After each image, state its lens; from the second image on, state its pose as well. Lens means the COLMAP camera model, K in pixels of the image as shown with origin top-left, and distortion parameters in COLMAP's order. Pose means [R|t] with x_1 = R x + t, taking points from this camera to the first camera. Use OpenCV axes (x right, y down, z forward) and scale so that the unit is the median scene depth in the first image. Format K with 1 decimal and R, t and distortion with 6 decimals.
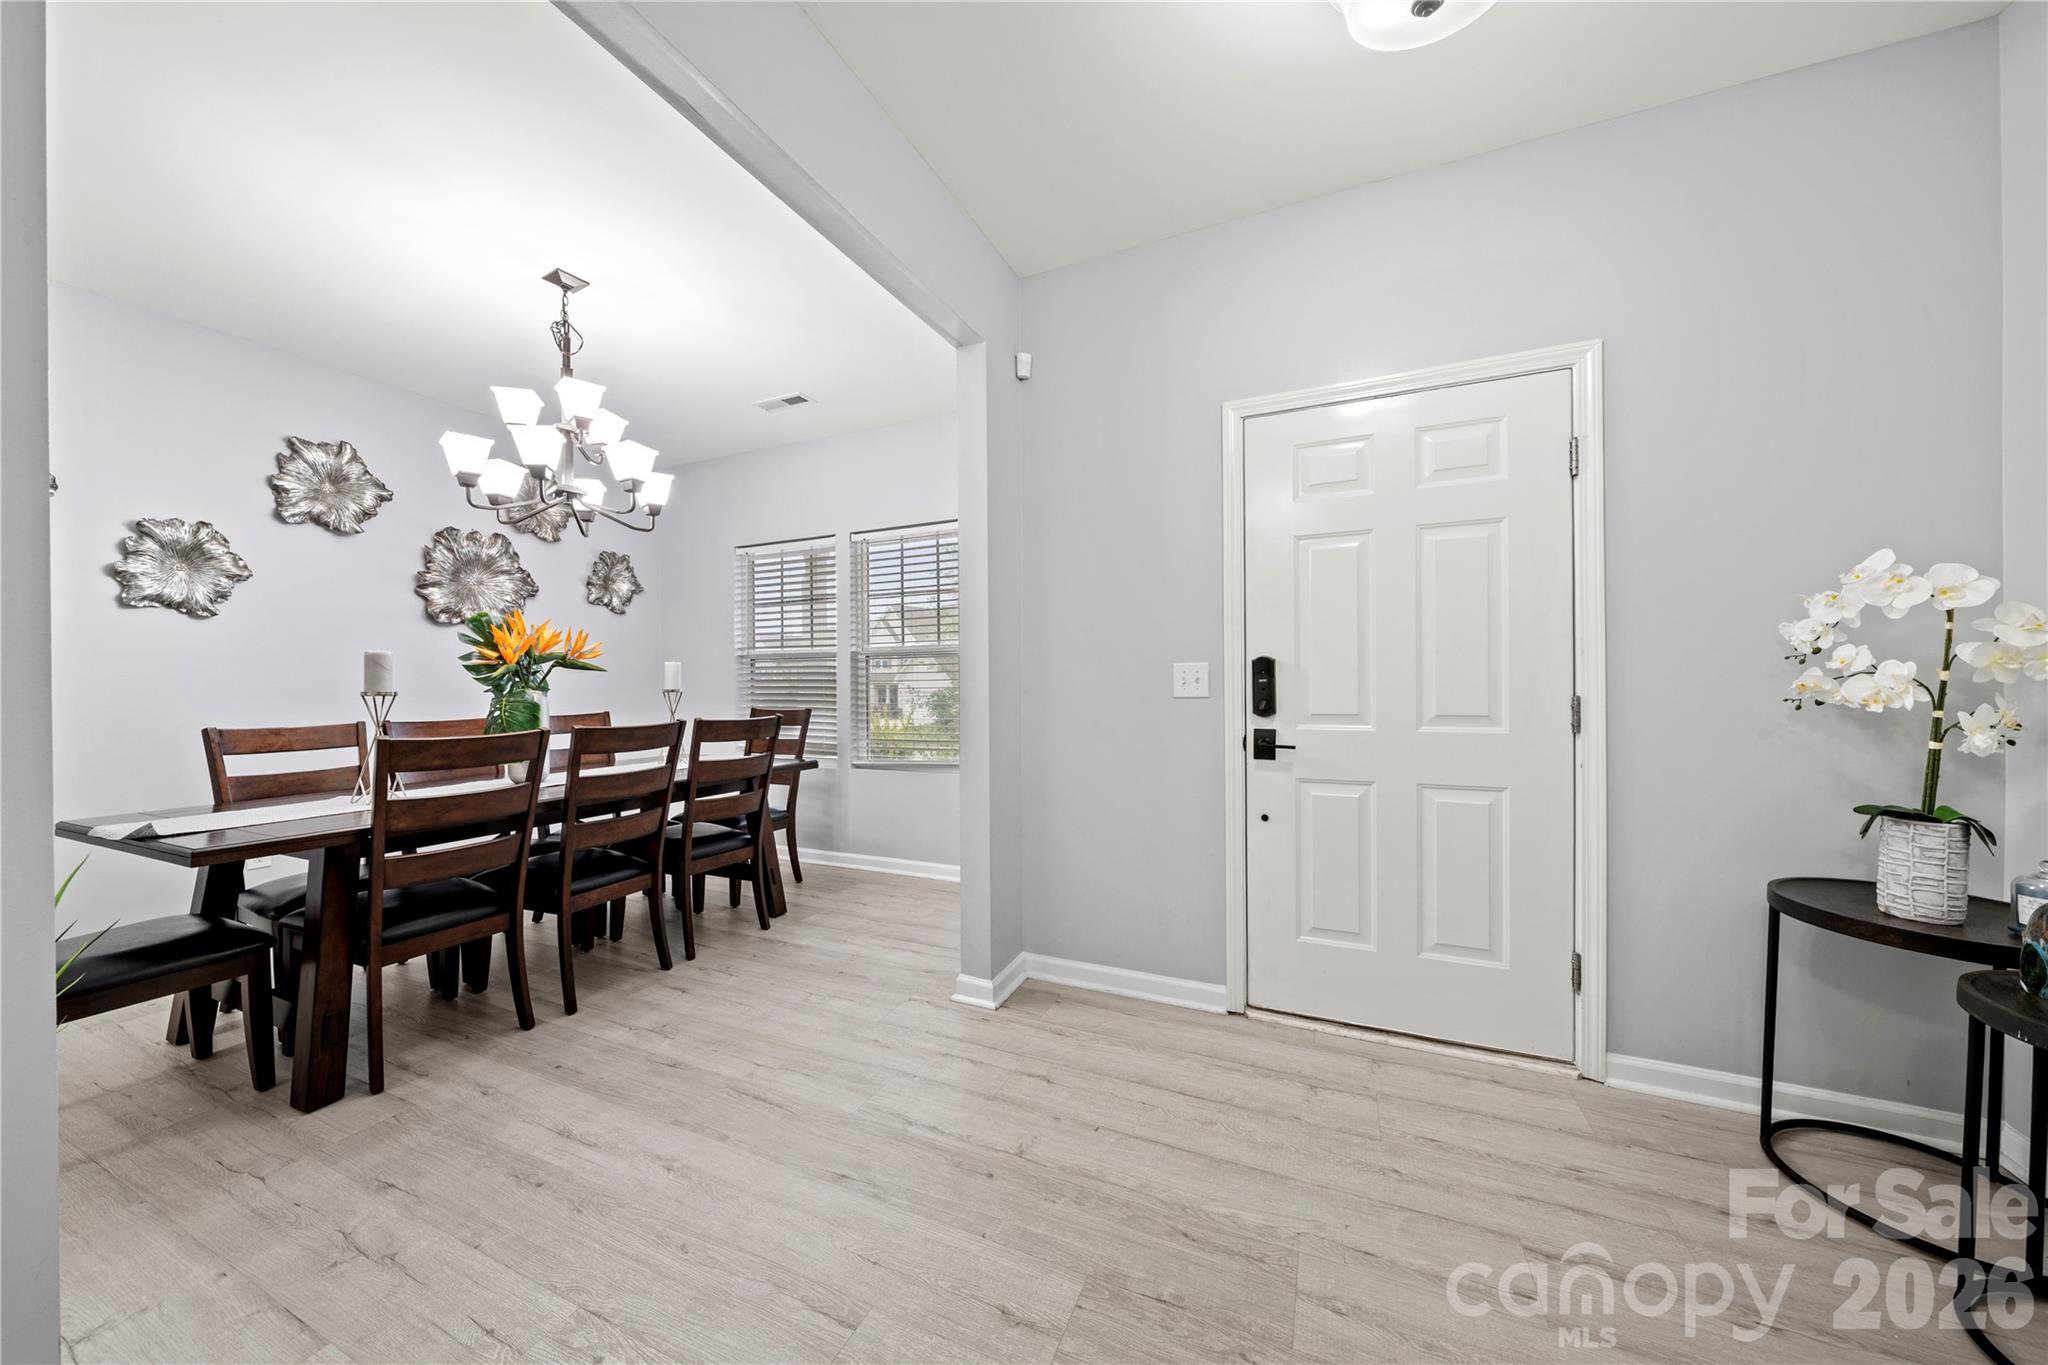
lens RADIAL K [[716.2, 0, 1017.3], [0, 716.2, 691.0], [0, 0, 1]] dist [-0.000381, -0.000058]
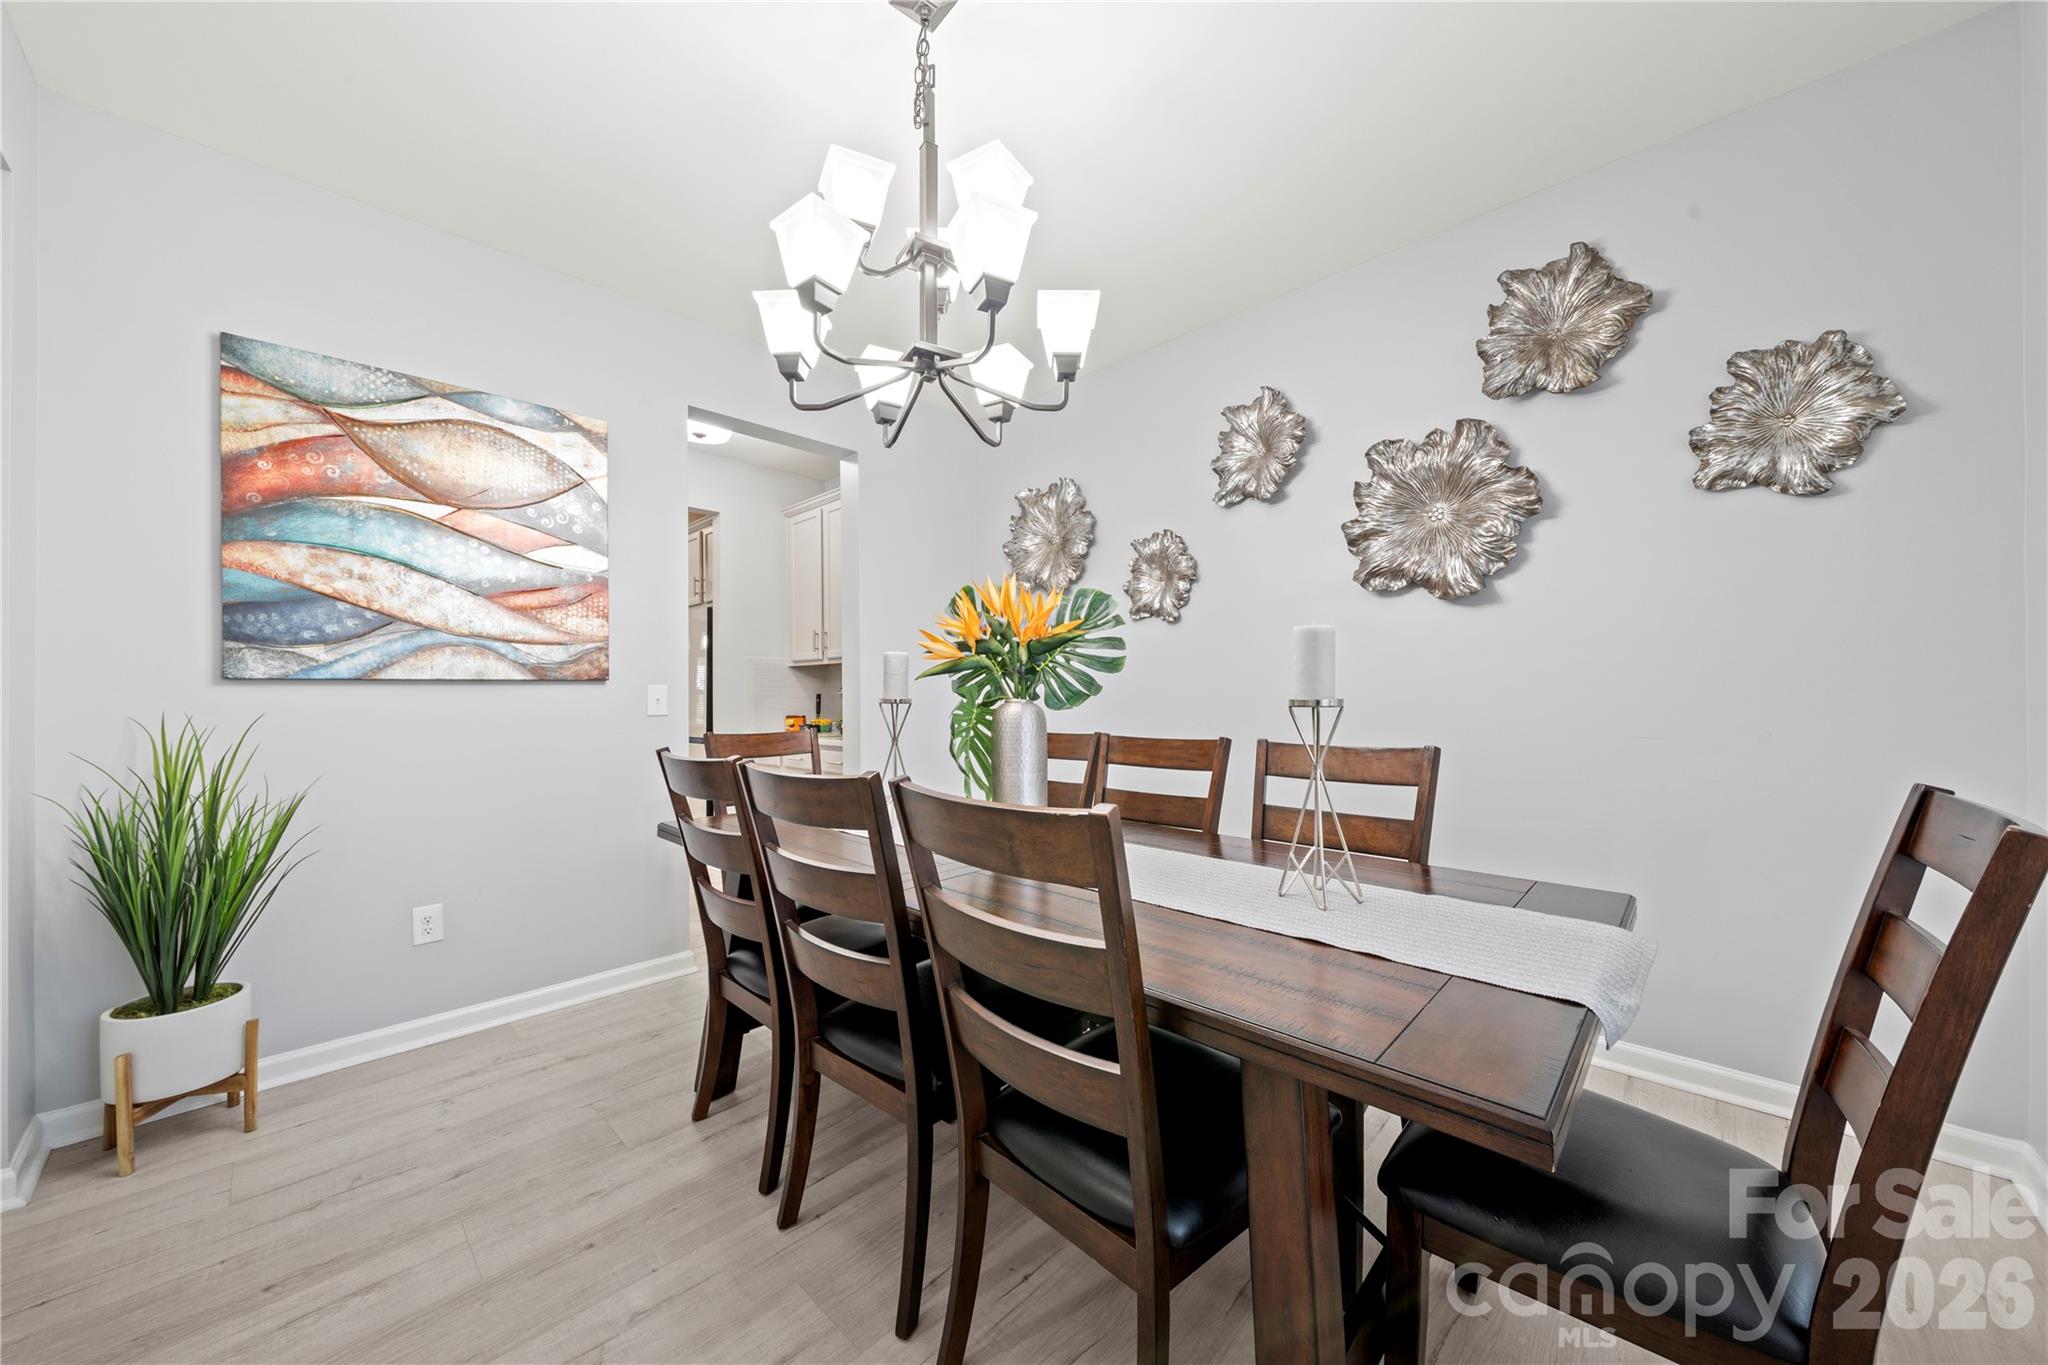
lens RADIAL K [[716.2, 0, 1017.3], [0, 716.2, 691.0], [0, 0, 1]] dist [-0.000381, -0.000058]
pose [[-0.331163, -0.003370, -0.943568, -0.078492], [-0.009538, 0.999954, -0.000224, -0.000894], [0.943525, 0.008926, -0.331180, 0.914483]]
